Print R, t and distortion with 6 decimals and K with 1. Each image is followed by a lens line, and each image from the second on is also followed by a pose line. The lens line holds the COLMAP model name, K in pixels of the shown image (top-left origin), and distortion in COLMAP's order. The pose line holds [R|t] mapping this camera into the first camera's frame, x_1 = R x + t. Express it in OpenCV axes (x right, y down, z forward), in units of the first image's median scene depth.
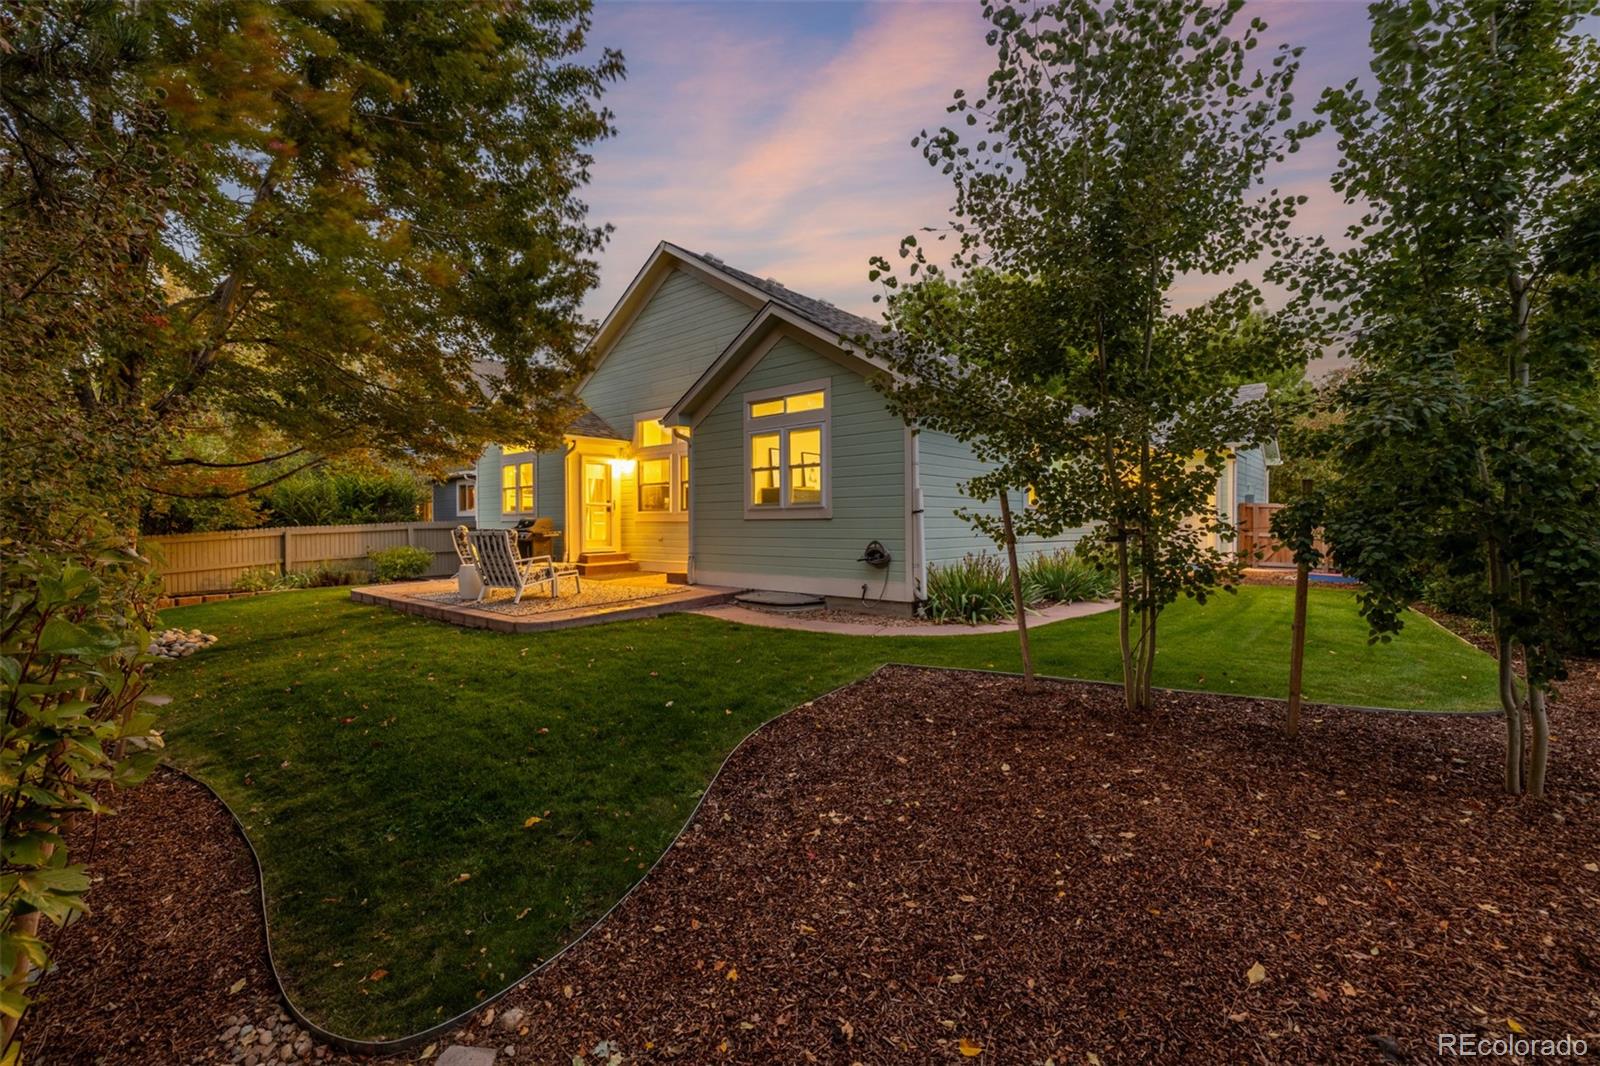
lens RADIAL K [[678.7, 0, 798.8], [0, 678.7, 531.5], [0, 0, 1]] dist [0.002490, -0.000060]
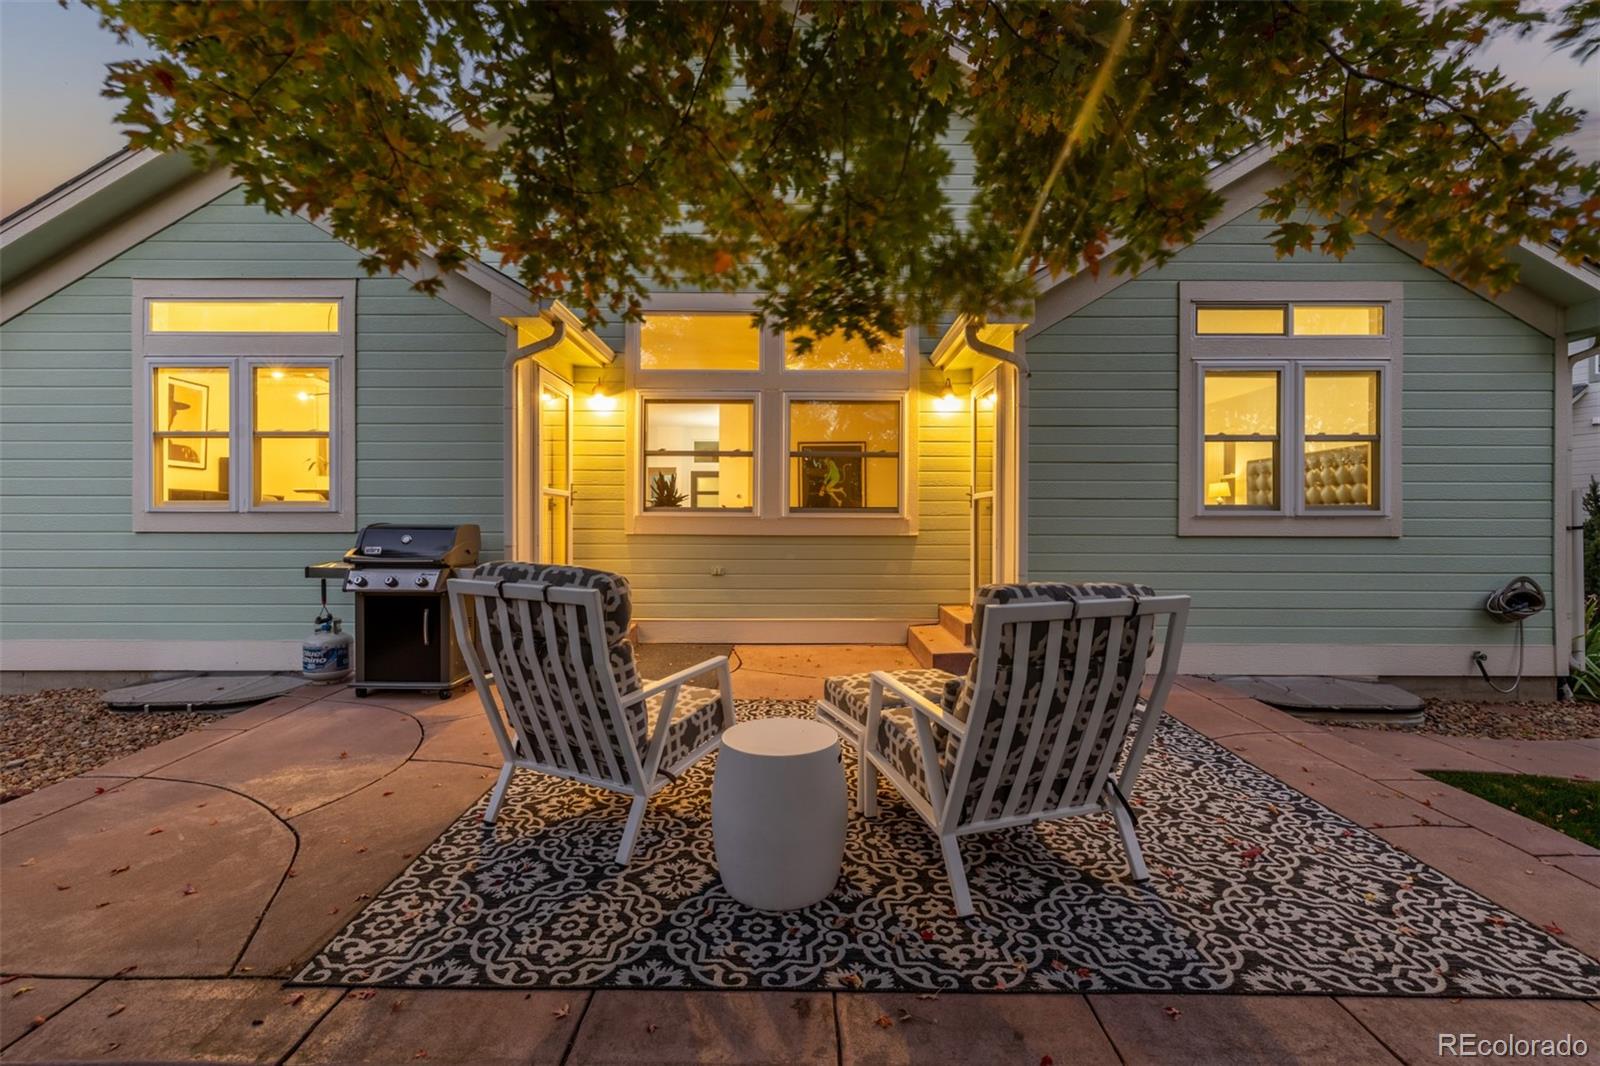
lens RADIAL K [[678.7, 0, 797.7], [0, 678.7, 530.3], [0, 0, 1]] dist [0.002490, -0.000060]
pose [[0.751028, 0.009199, 0.660207, -0.521761], [0.000468, 0.999895, -0.014464, -0.012677], [-0.660271, 0.011172, 0.750945, 0.684656]]
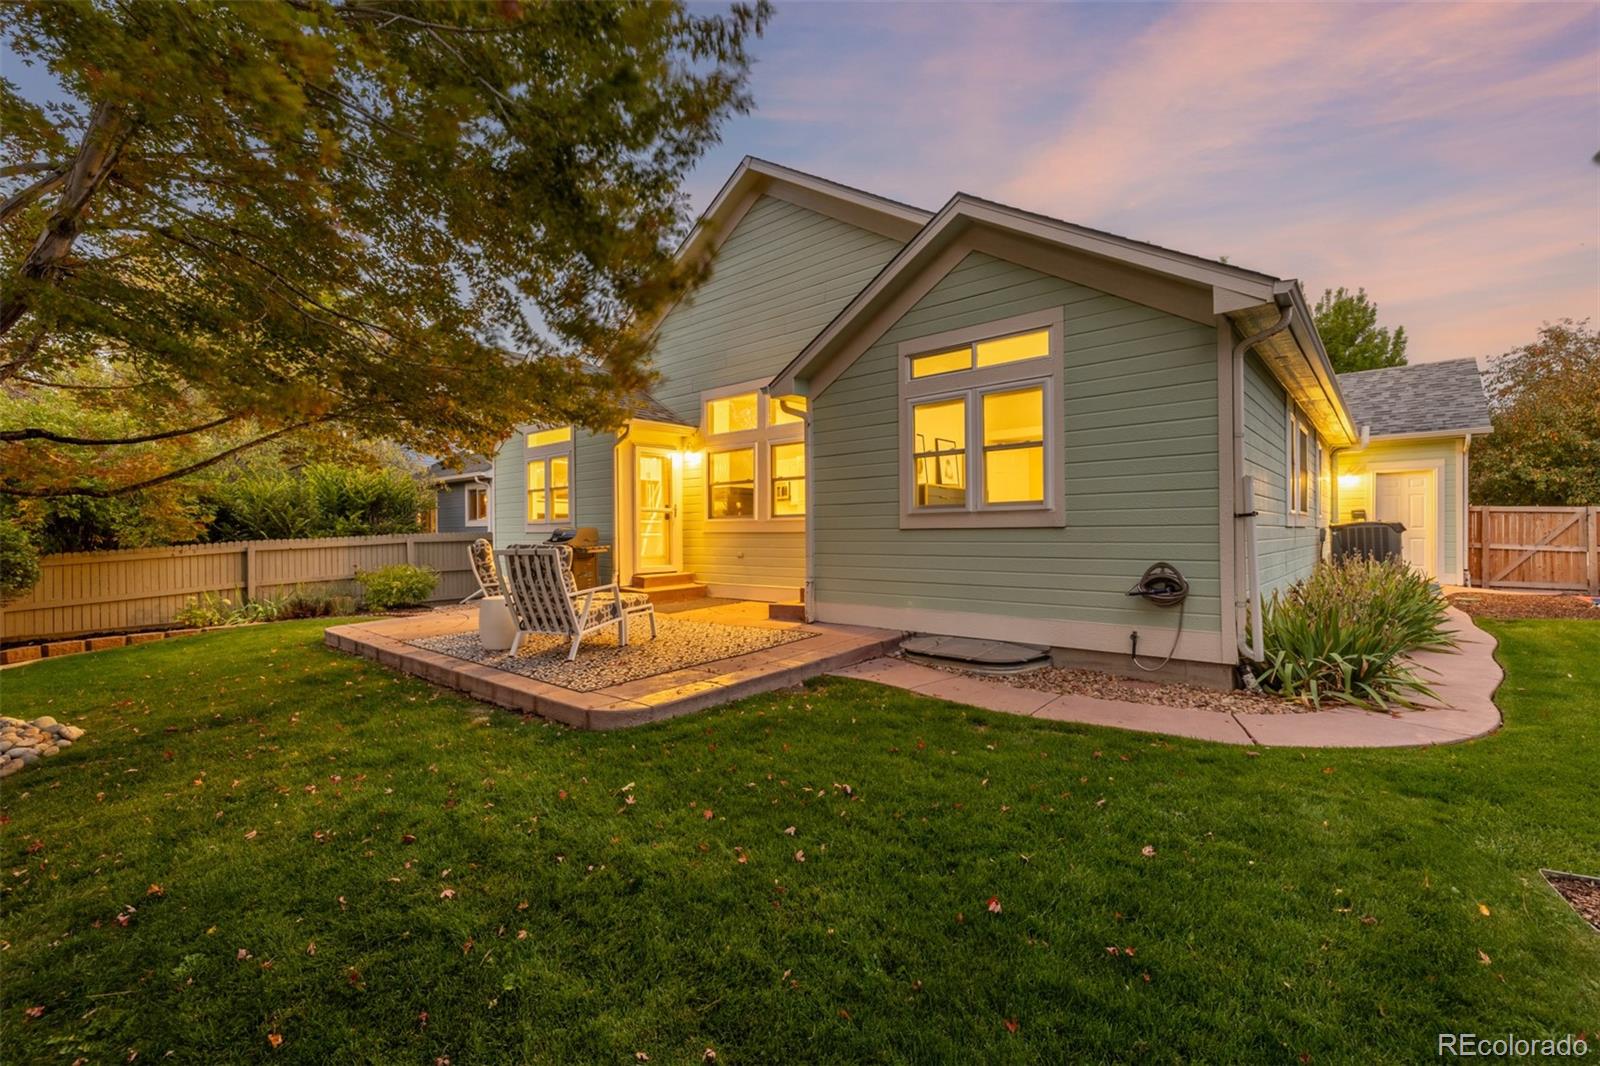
lens RADIAL K [[678.7, 0, 801.7], [0, 678.7, 537.1], [0, 0, 1]] dist [0.002490, -0.000060]
pose [[0.999993, -0.003590, 0.000909, -0.151390], [0.003595, 0.999976, -0.005967, -0.005031], [-0.000887, 0.005970, 0.999982, 0.271372]]
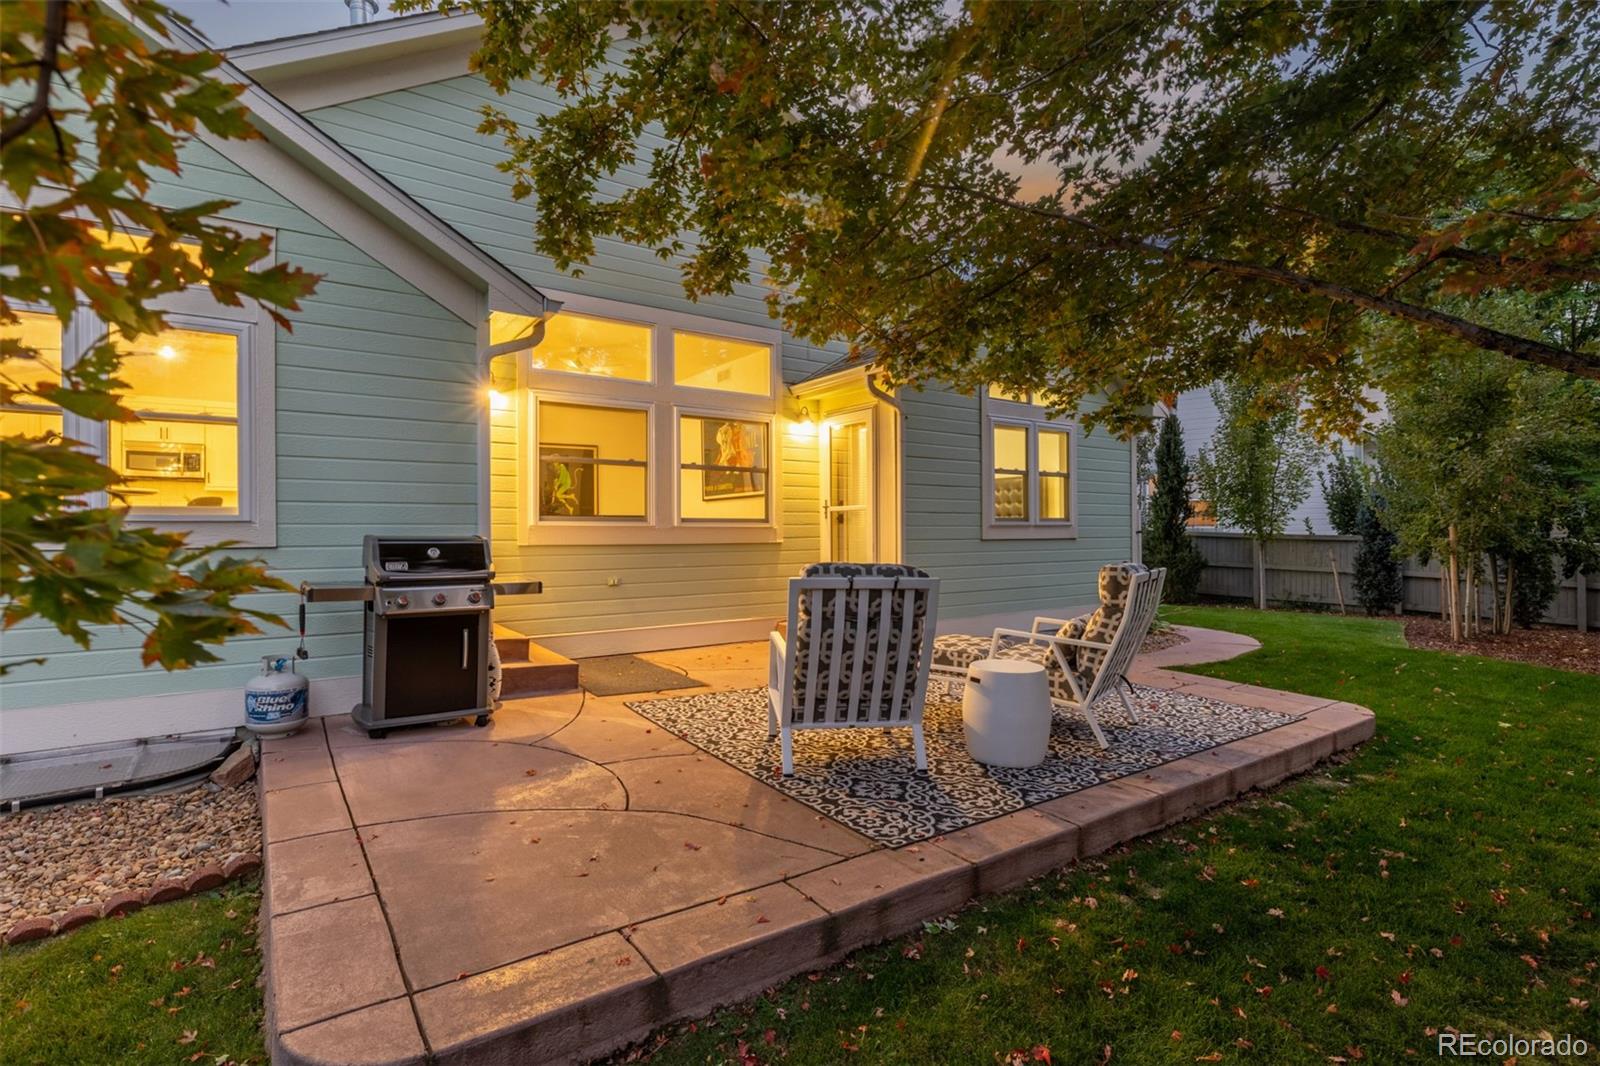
lens RADIAL K [[773.0, 0, 798.9], [0, 773.0, 532.9], [0, 0, 1]] dist [-0.006959, 0.000043]
pose [[0.230063, 0.012039, 0.973101, -0.759999], [0.021278, 0.999622, -0.017398, -0.012485], [-0.972943, 0.024708, 0.229720, 0.845534]]
